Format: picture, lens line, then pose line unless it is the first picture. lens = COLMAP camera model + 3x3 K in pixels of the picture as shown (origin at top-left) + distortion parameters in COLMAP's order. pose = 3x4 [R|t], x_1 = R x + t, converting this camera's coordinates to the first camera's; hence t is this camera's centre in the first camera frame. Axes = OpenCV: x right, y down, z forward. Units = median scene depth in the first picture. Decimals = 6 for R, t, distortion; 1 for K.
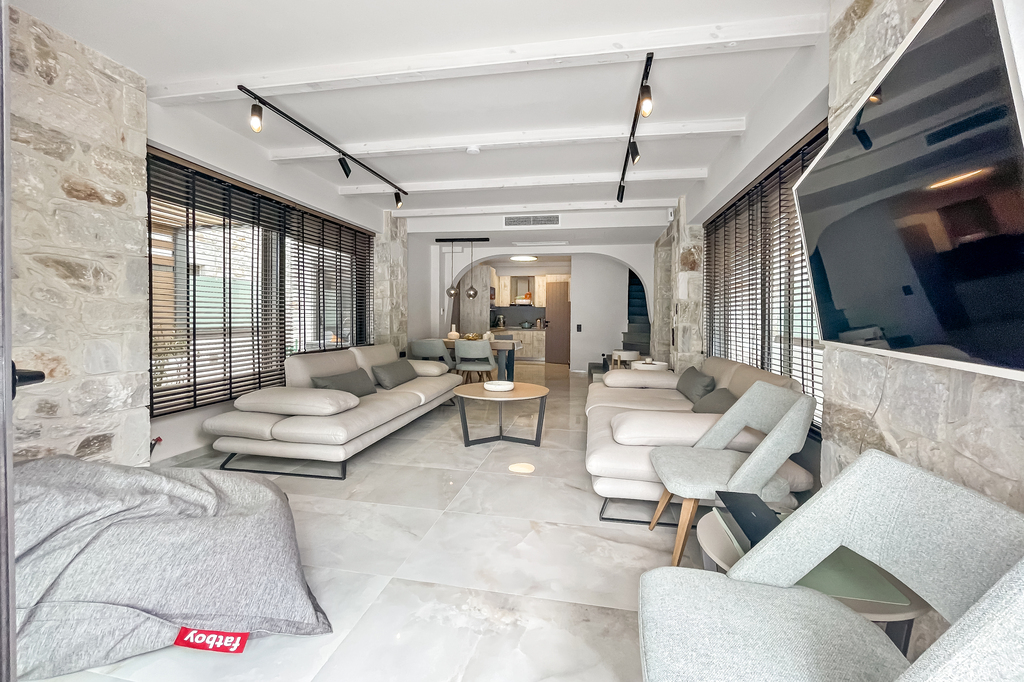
lens RADIAL K [[441.9, 0, 503.2], [0, 441.9, 299.8], [0, 0, 1]] dist [0.002719, 0.000528]
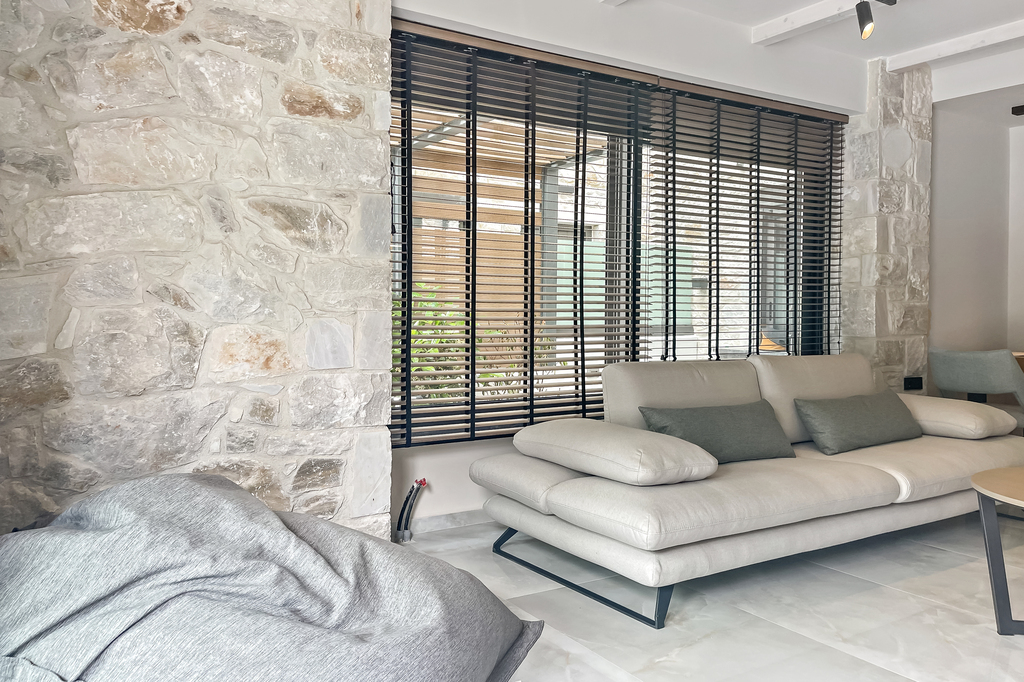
lens RADIAL K [[812.5, 0, 511.5], [0, 812.5, 308.2], [0, 0, 1]] dist [0.053640, -0.058371]
pose [[0.691478, -0.004774, -0.722382, 0.174052], [0.023432, 0.999600, 0.015823, 0.058147], [0.722017, -0.027868, 0.691313, 0.332845]]
